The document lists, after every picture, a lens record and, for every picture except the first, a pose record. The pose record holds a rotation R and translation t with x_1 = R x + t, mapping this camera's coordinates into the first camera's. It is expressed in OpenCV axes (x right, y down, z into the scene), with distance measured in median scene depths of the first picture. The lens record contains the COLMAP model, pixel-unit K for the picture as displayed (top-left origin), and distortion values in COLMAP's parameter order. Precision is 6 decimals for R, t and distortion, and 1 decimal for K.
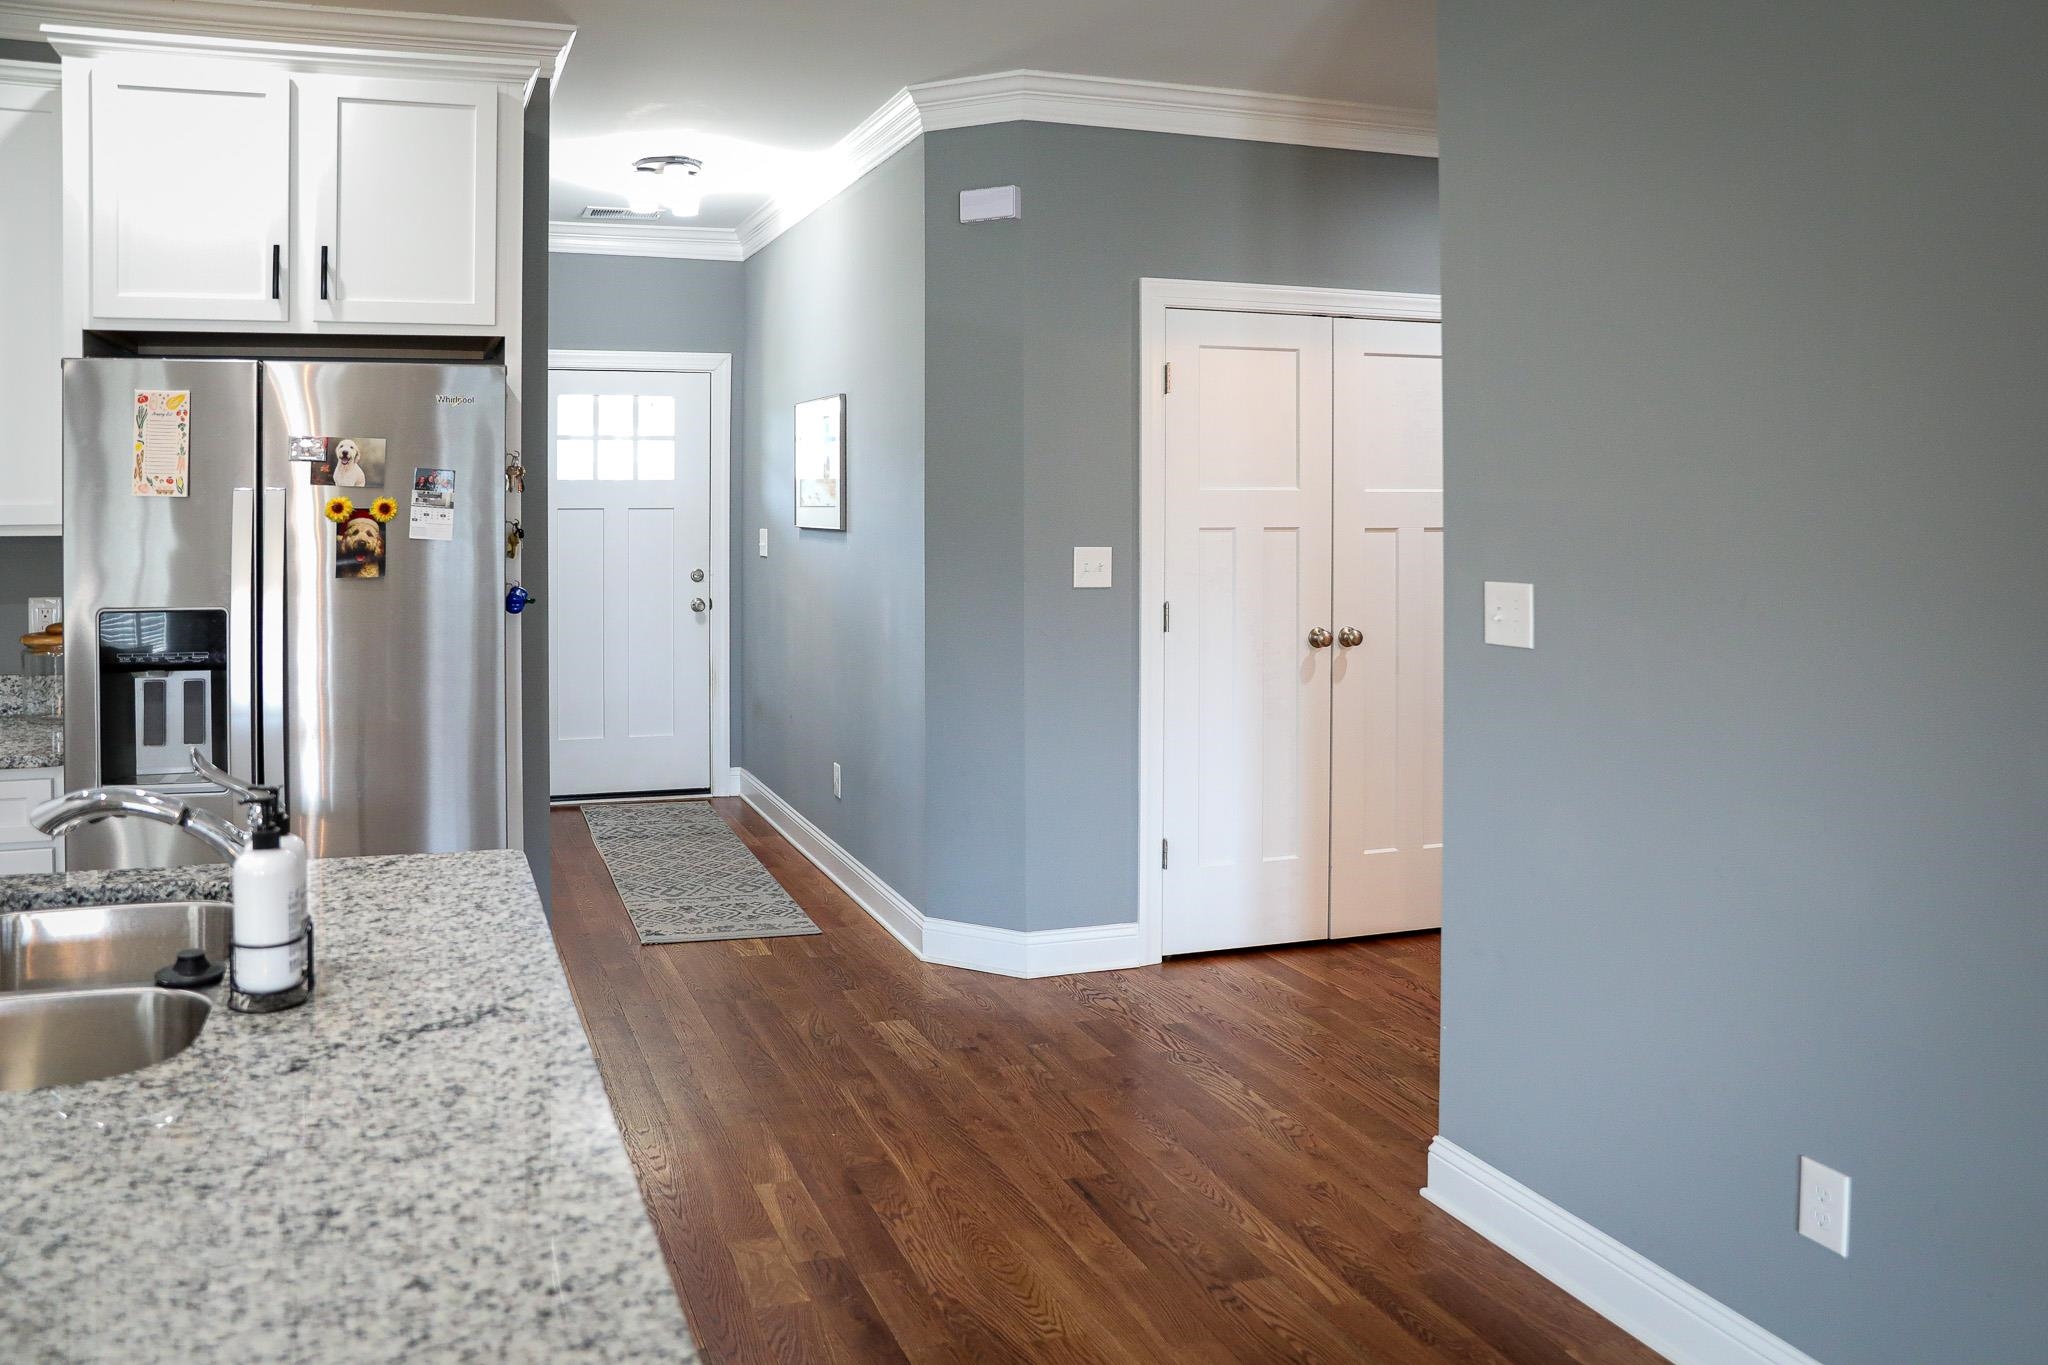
lens RADIAL K [[1498.4, 0, 822.6], [0, 1498.4, 490.4], [0, 0, 1]] dist [-0.109303, 0.085403]
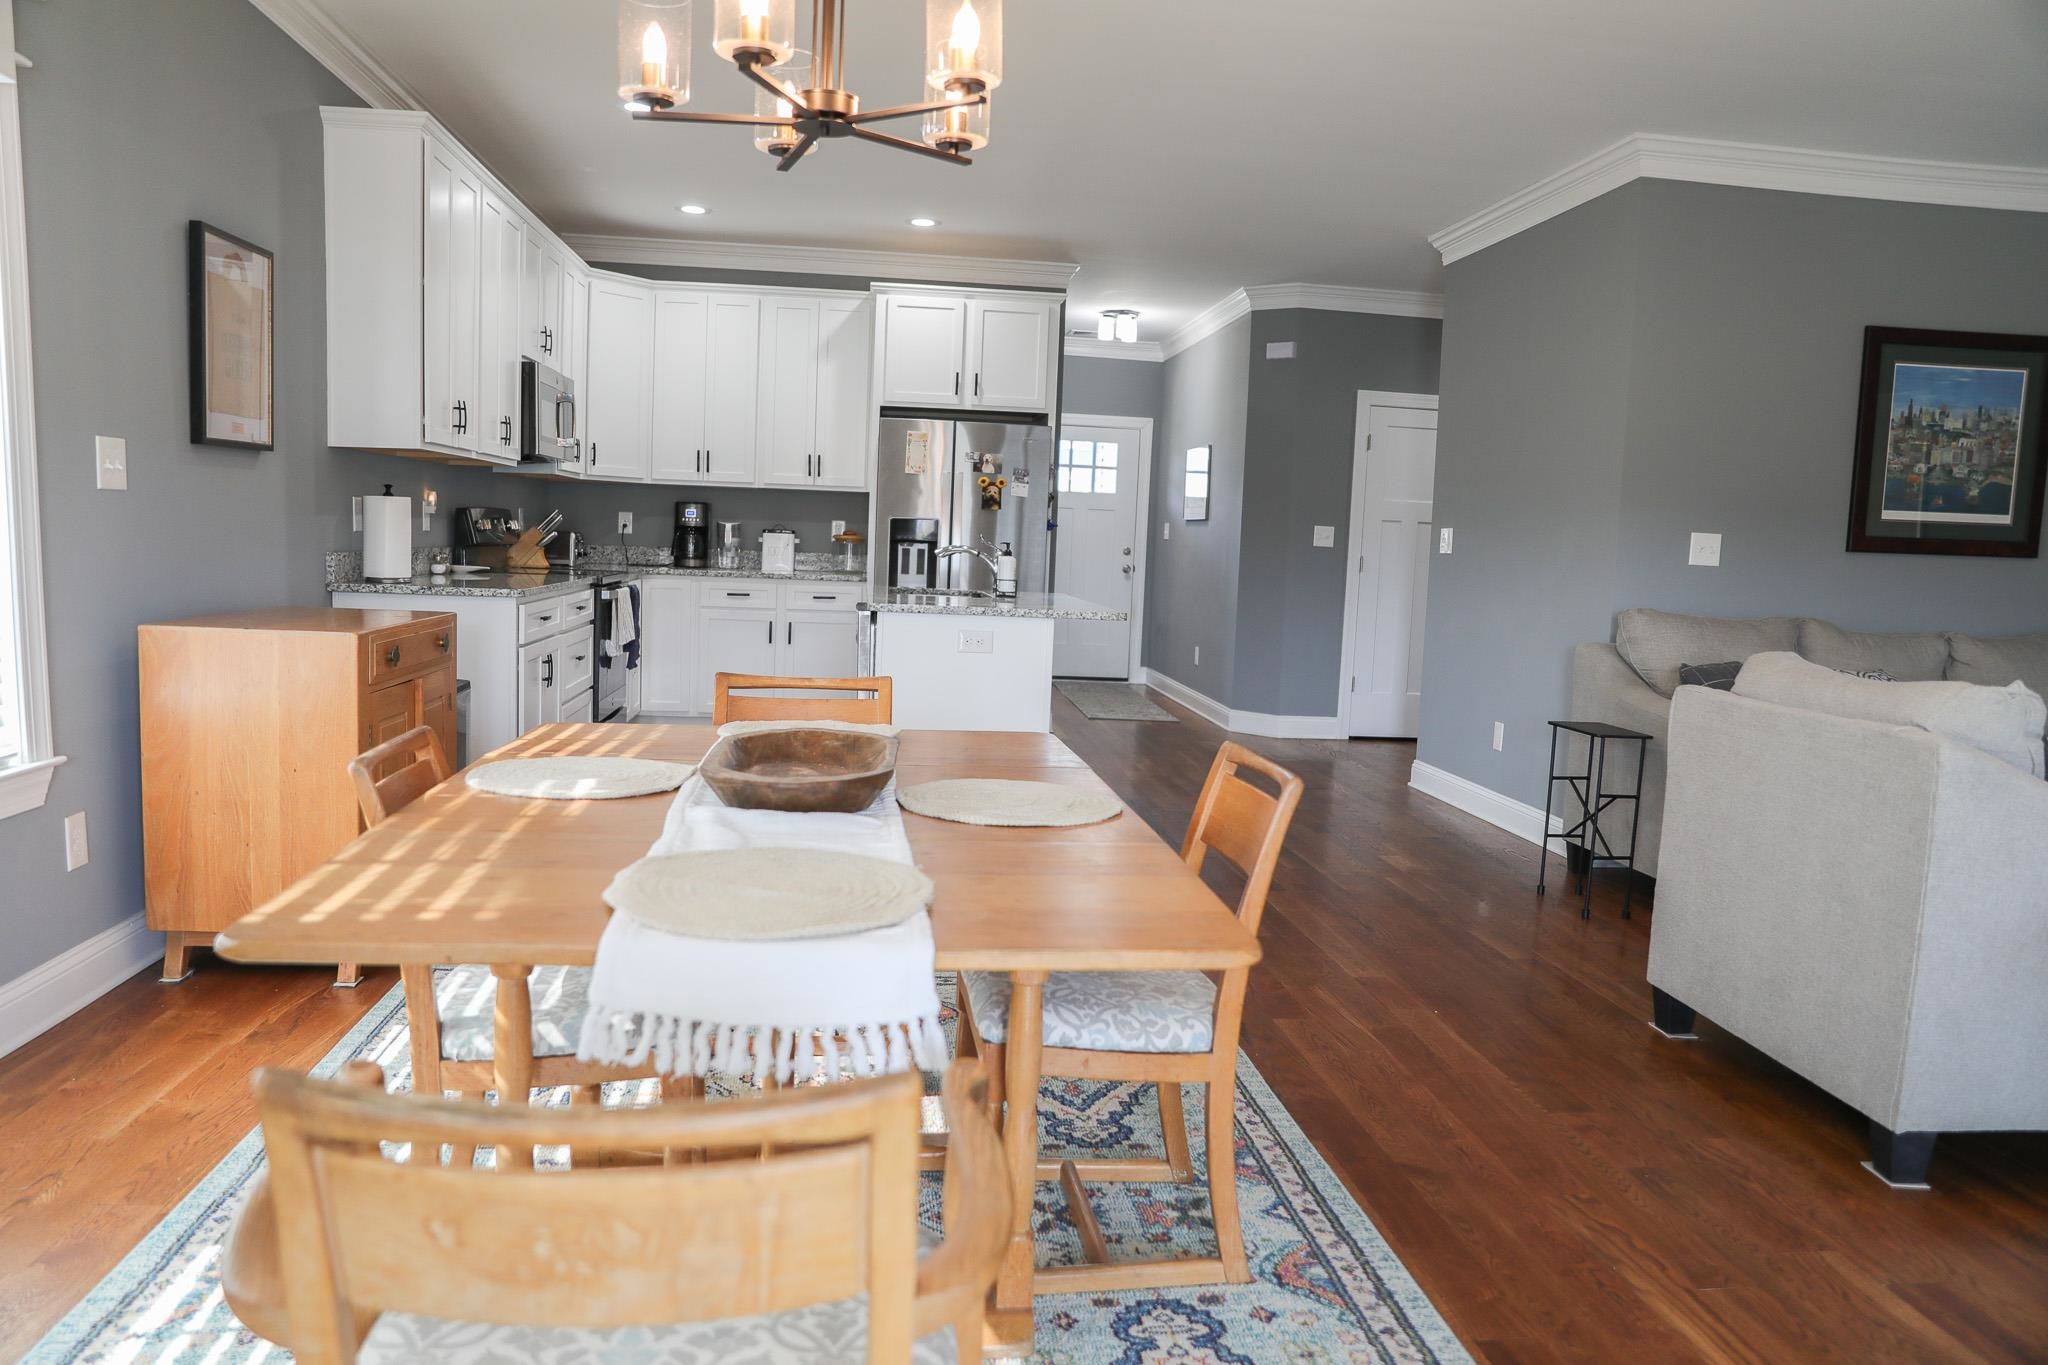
lens RADIAL K [[1403.7, 0, 1019.2], [0, 1403.7, 686.3], [0, 0, 1]] dist [-0.108435, 0.080165]
pose [[0.985584, 0.059130, -0.158519, 0.087130], [-0.041900, 0.993058, 0.109913, 0.062477], [0.163917, -0.101686, 0.981219, -0.907613]]
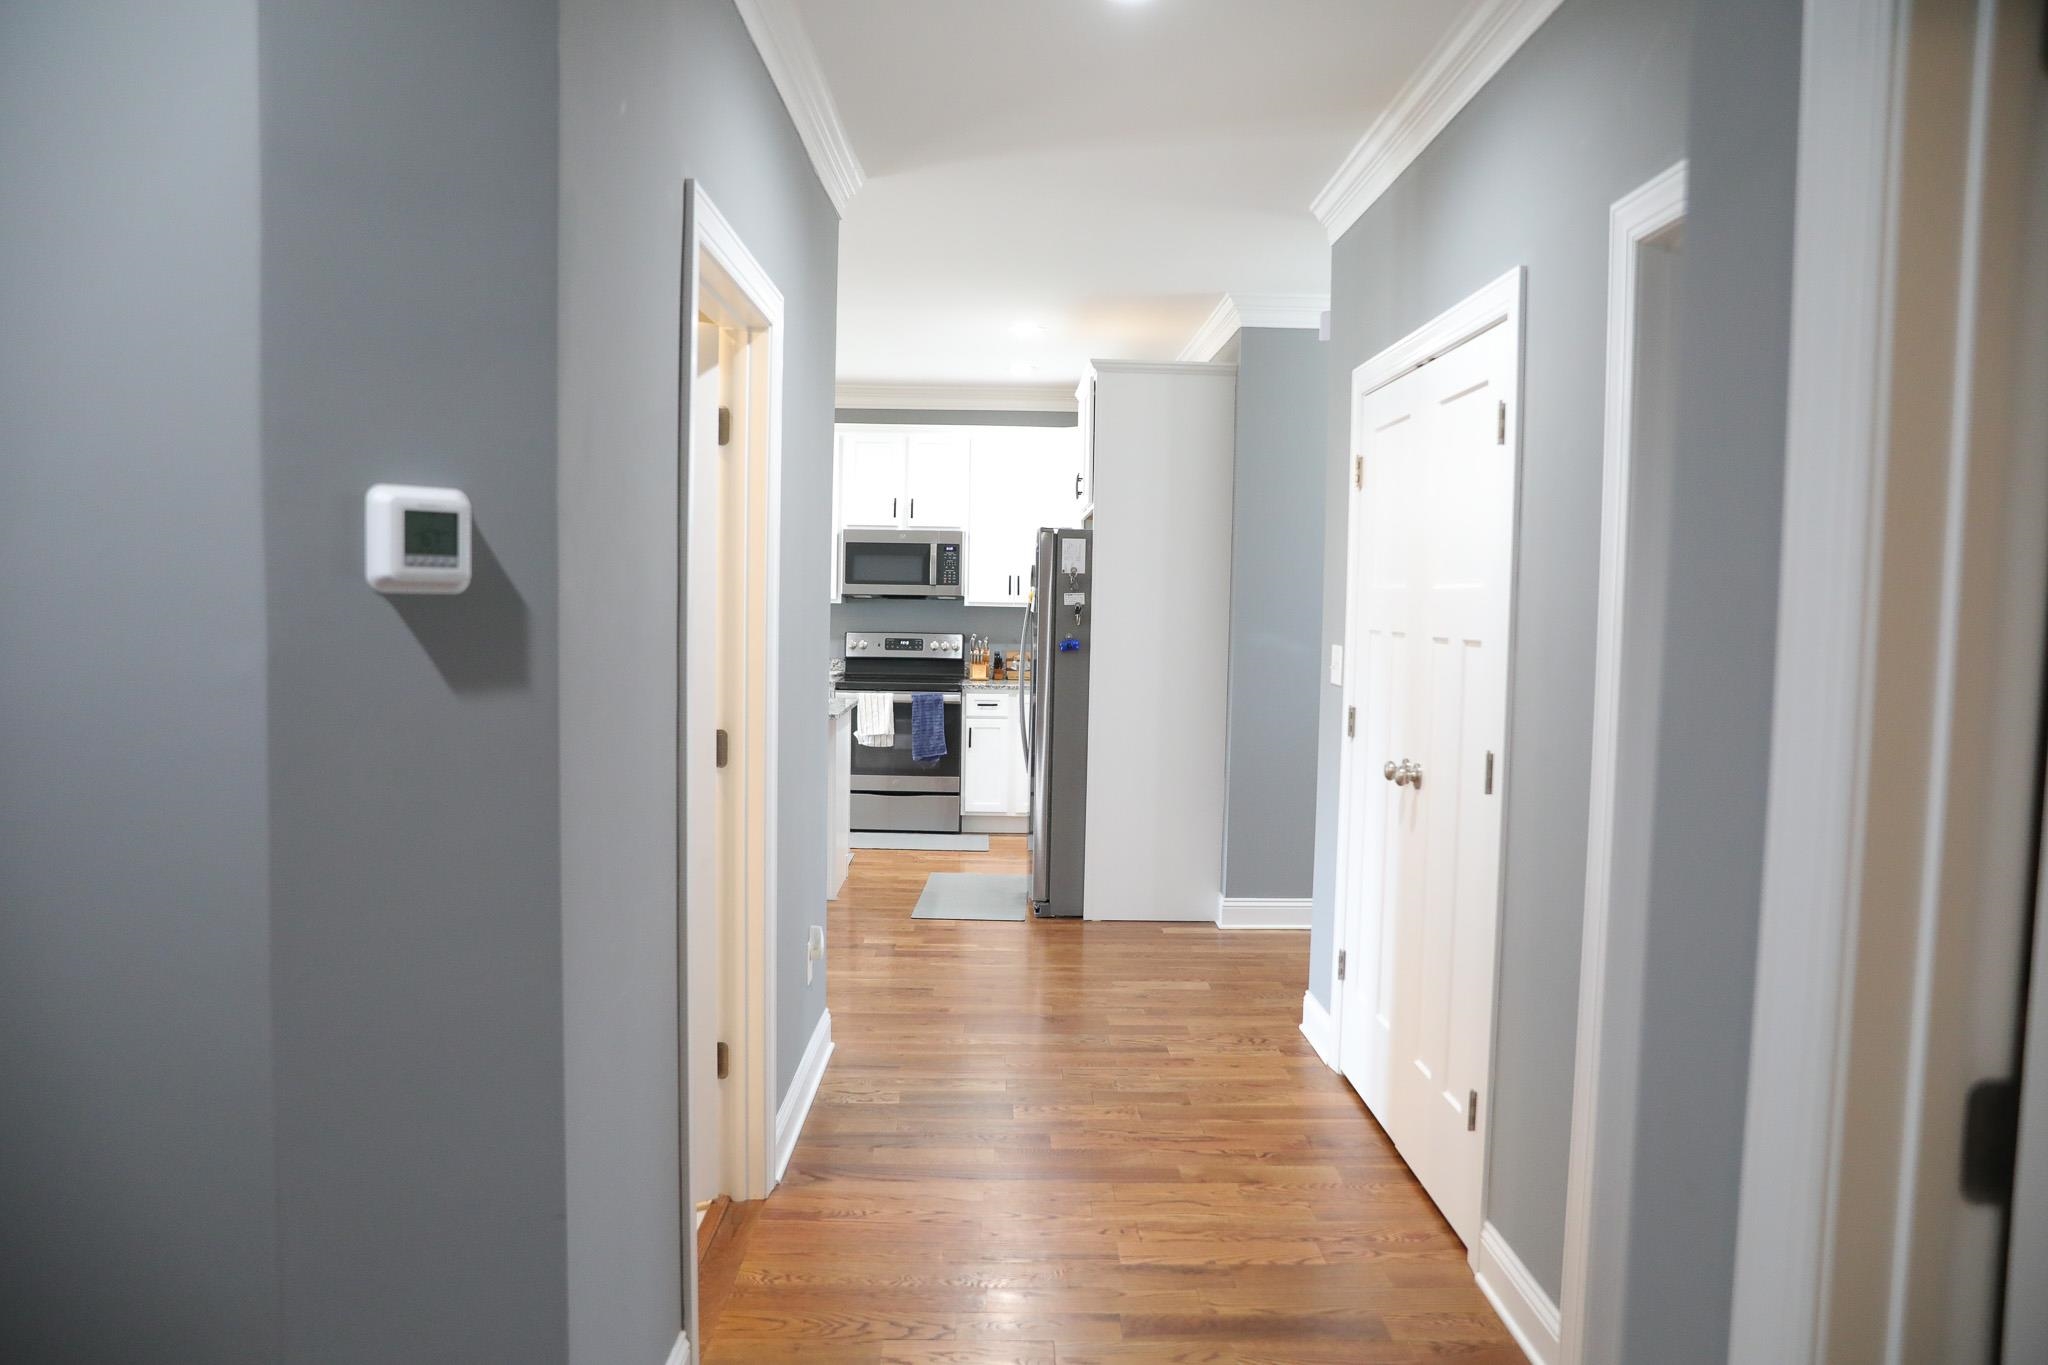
lens RADIAL K [[1403.7, 0, 1019.2], [0, 1403.7, 686.3], [0, 0, 1]] dist [-0.108435, 0.080165]
pose [[-0.258846, 0.057636, -0.964197, 1.150014], [-0.013525, 0.997904, 0.063282, 0.009021], [0.965824, 0.029421, -0.257524, 1.025452]]
